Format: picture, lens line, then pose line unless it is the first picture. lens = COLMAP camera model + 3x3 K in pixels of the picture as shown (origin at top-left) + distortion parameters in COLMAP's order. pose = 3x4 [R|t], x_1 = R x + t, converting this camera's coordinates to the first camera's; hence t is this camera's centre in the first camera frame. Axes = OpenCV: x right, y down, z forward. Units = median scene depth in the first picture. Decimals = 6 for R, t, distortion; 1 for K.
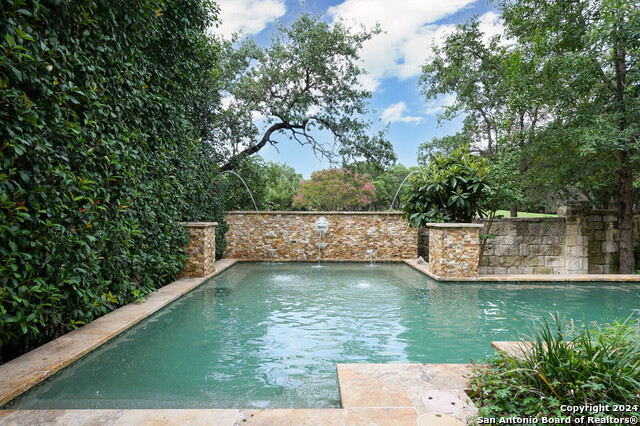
lens RADIAL K [[366.3, 0, 321.1], [0, 366.3, 214.0], [0, 0, 1]] dist [0.001743, -0.001379]
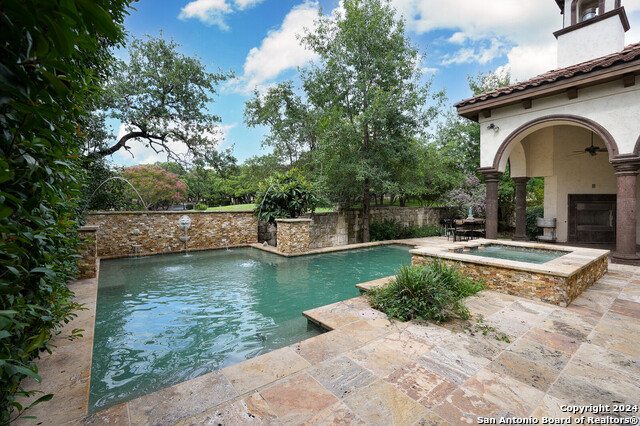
lens RADIAL K [[284.2, 0, 316.4], [0, 284.2, 208.1], [0, 0, 1]] dist [-0.004743, 0.003491]
pose [[0.806178, -0.009833, 0.591592, -0.204812], [0.004102, 0.999931, 0.011030, -0.024481], [-0.591659, -0.006465, 0.806162, -0.025311]]
